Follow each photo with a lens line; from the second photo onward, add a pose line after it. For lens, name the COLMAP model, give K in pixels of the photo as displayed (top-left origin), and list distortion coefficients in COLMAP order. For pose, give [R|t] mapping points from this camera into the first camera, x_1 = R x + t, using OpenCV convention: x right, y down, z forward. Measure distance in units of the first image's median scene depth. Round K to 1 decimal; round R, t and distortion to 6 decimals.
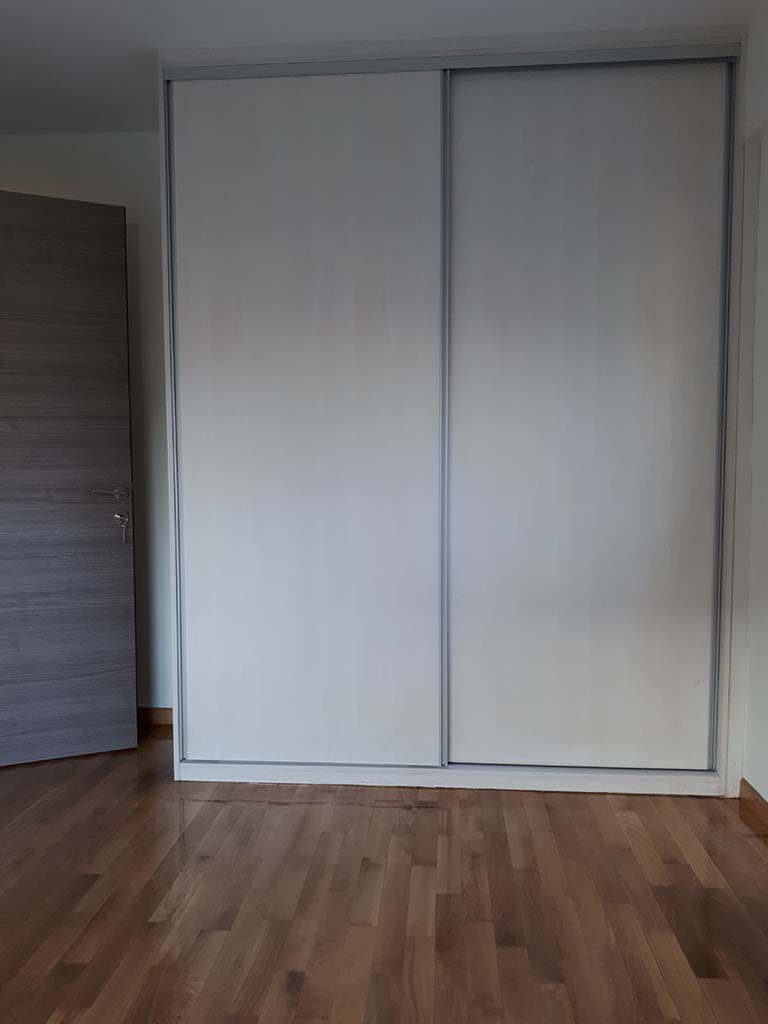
lens RADIAL K [[833.9, 0, 384.9], [0, 833.9, 510.1], [0, 0, 1]] dist [0.005548, -0.000280]
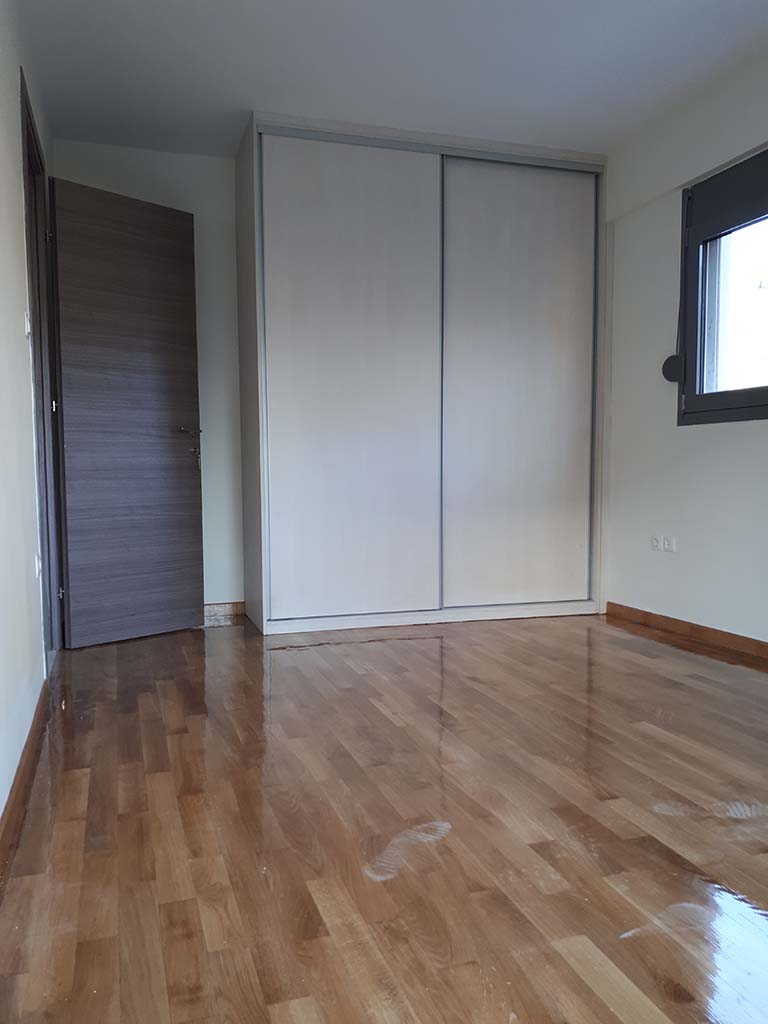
lens RADIAL K [[833.9, 0, 390.2], [0, 833.9, 513.1], [0, 0, 1]] dist [0.005548, -0.000280]
pose [[0.923224, -0.024072, 0.383508, -0.629018], [0.024123, 0.999698, 0.004678, 0.128329], [-0.383505, 0.004932, 0.923526, -0.390864]]
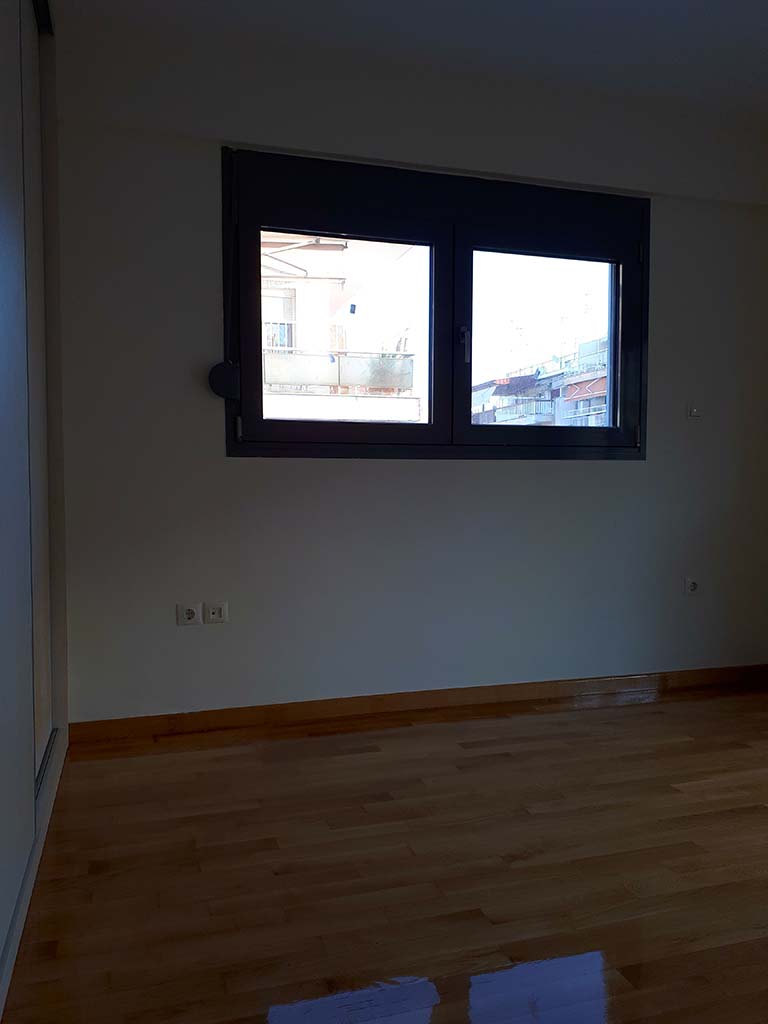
lens RADIAL K [[815.7, 0, 388.2], [0, 815.7, 521.0], [0, 0, 1]] dist [0.010067, 0.003482]
pose [[-0.362341, -0.039332, 0.931215, -0.697020], [0.057568, 0.996257, 0.064479, 0.019376], [-0.930266, 0.076971, -0.358720, 1.004005]]
